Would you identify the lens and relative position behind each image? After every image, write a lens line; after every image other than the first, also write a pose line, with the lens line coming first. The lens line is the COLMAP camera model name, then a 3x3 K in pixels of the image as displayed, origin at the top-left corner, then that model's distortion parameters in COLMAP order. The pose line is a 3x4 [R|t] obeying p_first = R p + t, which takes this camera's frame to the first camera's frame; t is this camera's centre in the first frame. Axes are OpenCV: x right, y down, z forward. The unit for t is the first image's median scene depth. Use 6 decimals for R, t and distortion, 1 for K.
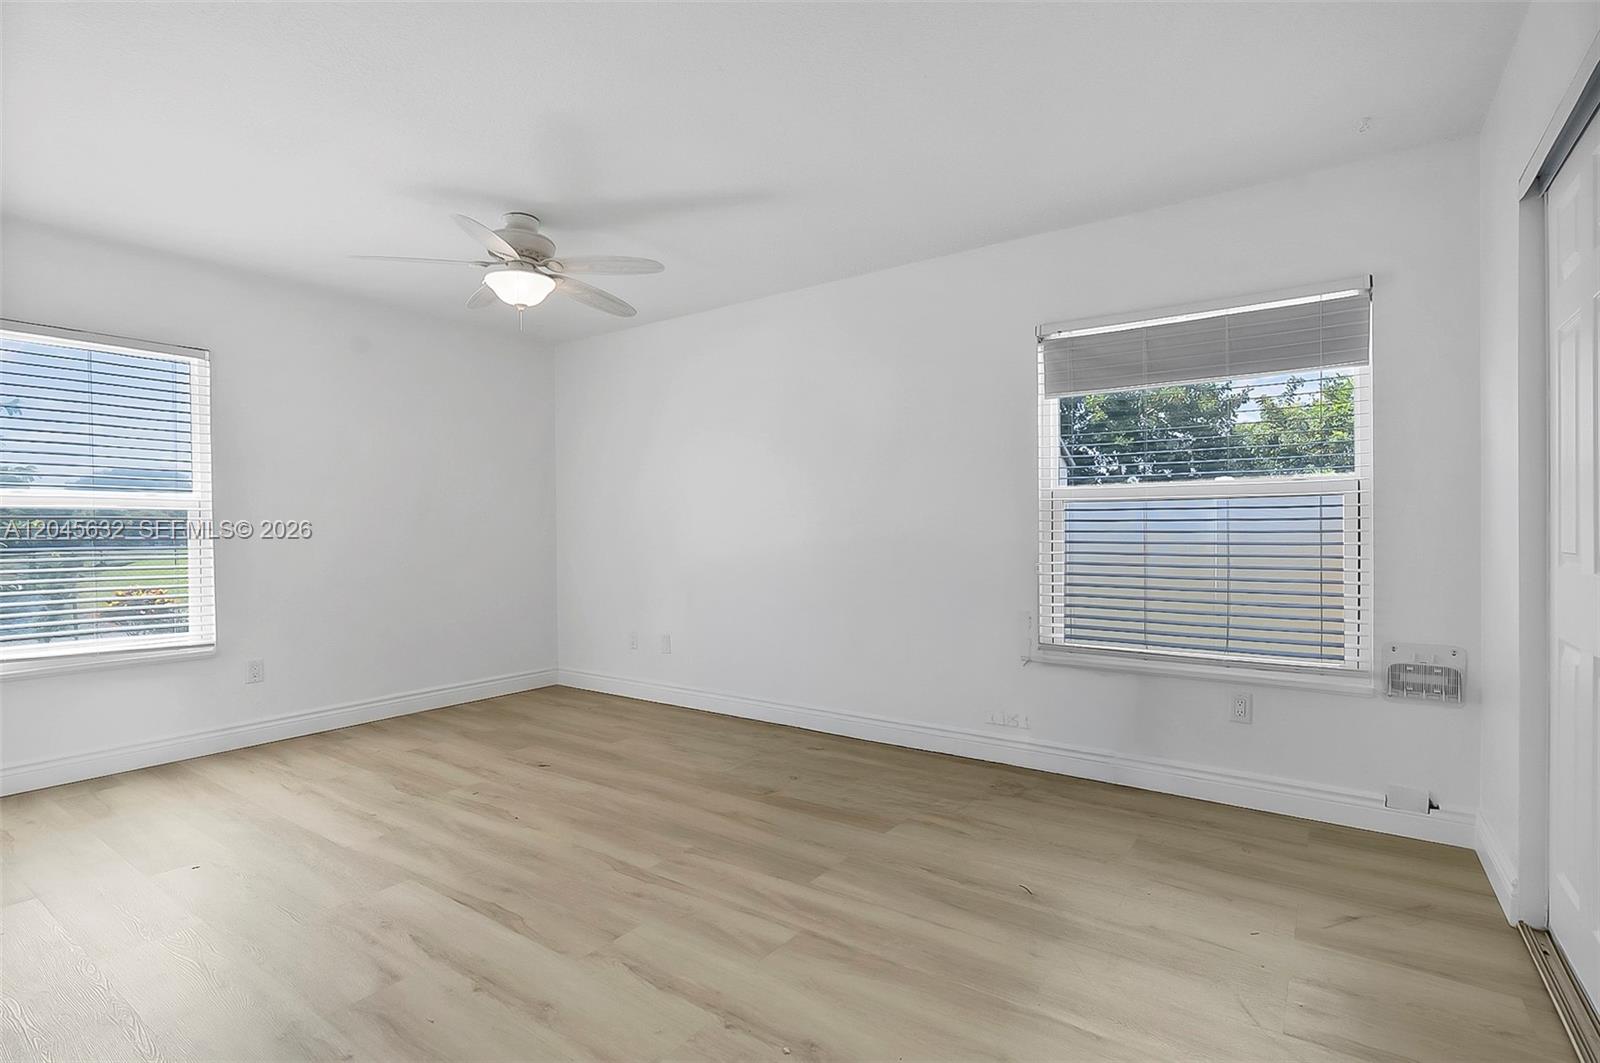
lens RADIAL K [[756.5, 0, 796.4], [0, 756.5, 531.4], [0, 0, 1]] dist [-0.003835, 0.000102]
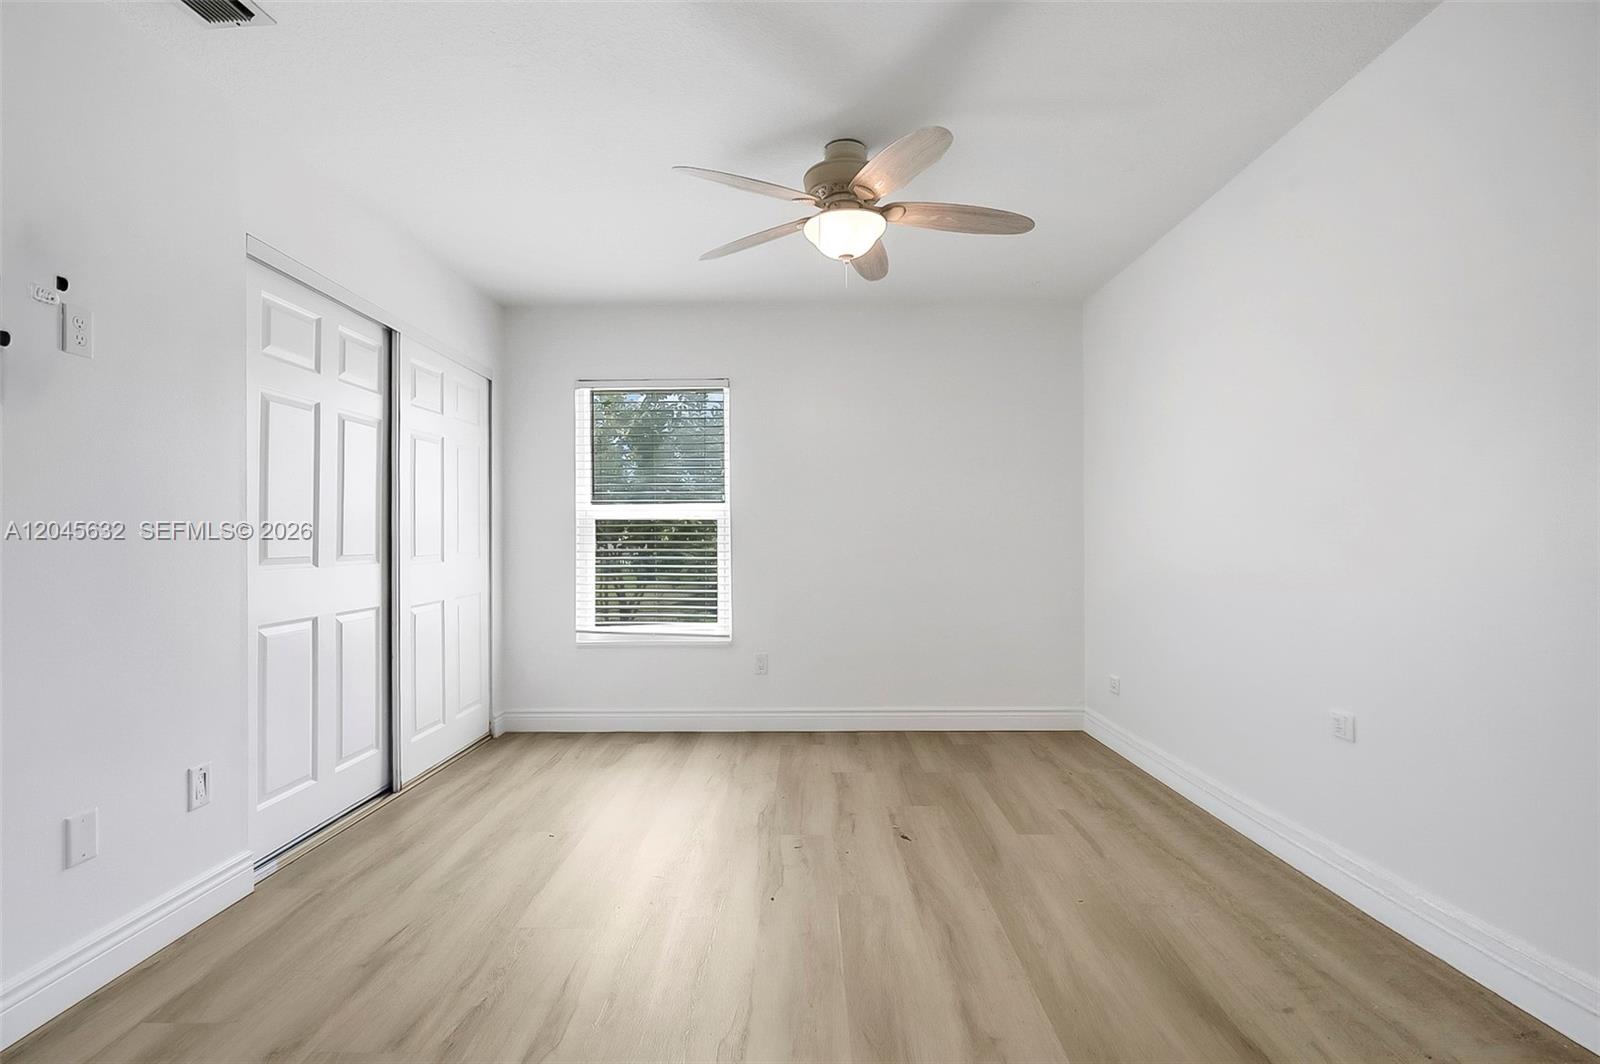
lens RADIAL K [[756.5, 0, 796.4], [0, 756.5, 531.9], [0, 0, 1]] dist [-0.003835, 0.000102]
pose [[0.568532, -0.004332, -0.822650, 0.291275], [0.003233, 0.999990, -0.003031, -0.005407], [0.822655, -0.000937, 0.568540, 0.546297]]
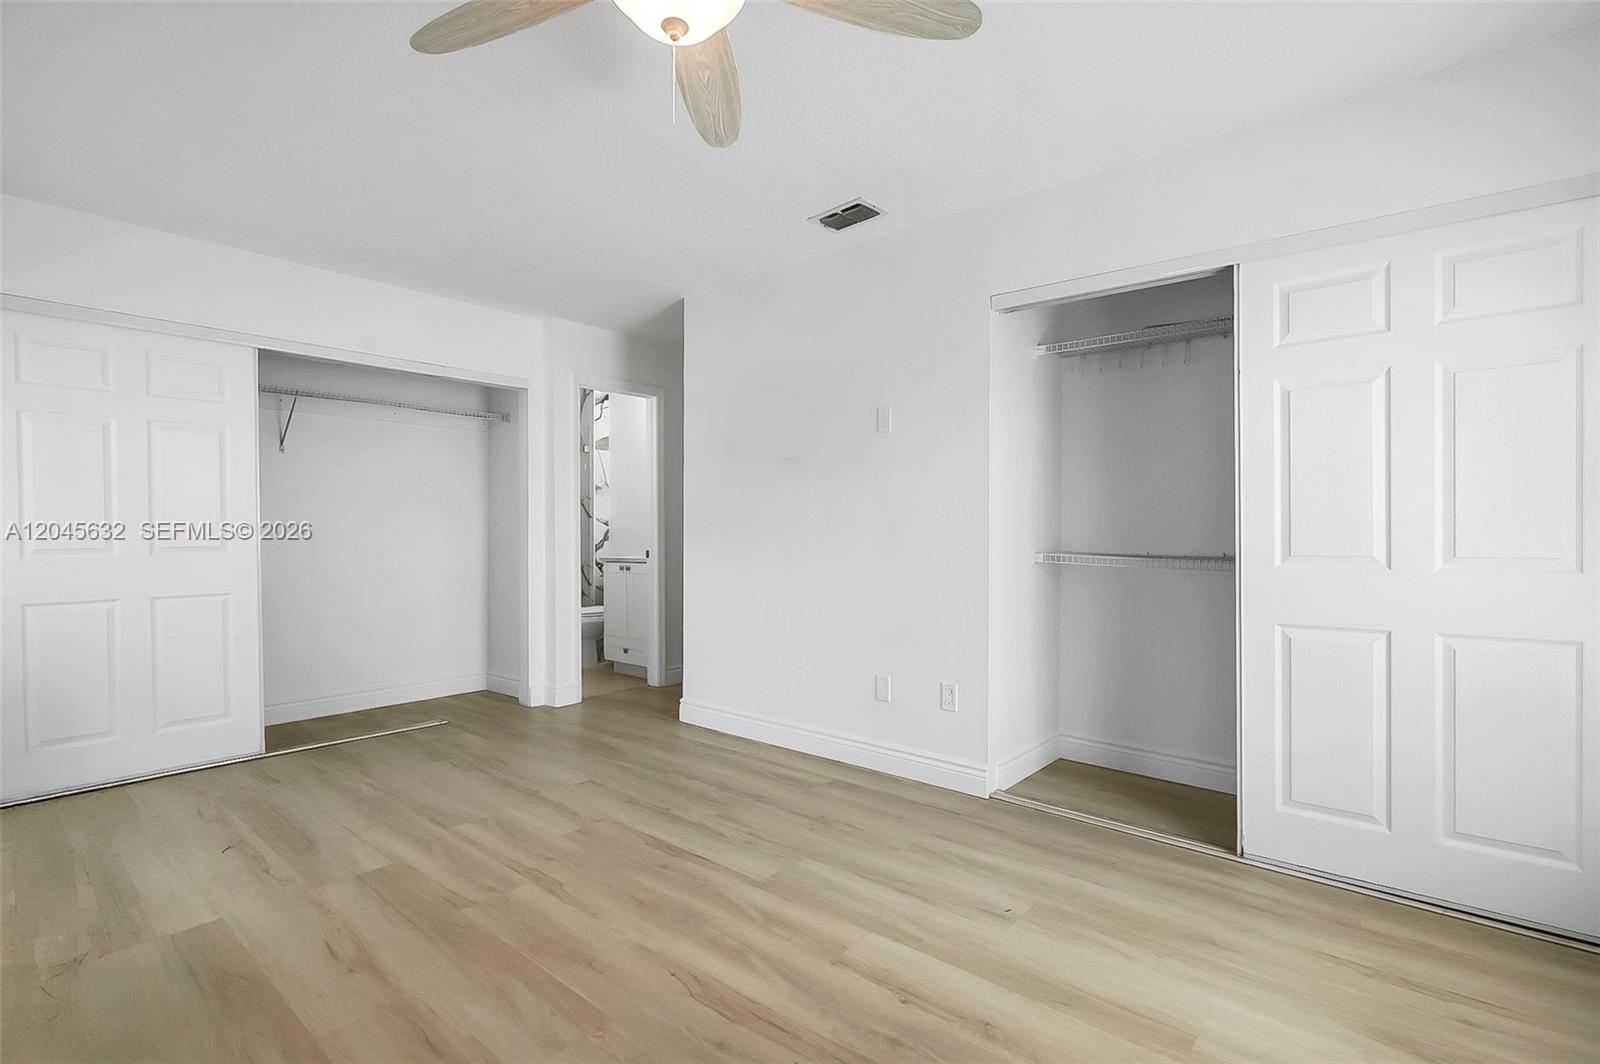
lens RADIAL K [[713.3, 0, 804.0], [0, 713.3, 534.4], [0, 0, 1]] dist [0.000031, 0.000082]
pose [[-0.997283, 0.005191, 0.073484, -0.511076], [0.005277, 0.999986, 0.000977, -0.006047], [-0.073478, 0.001362, -0.997296, 1.551738]]
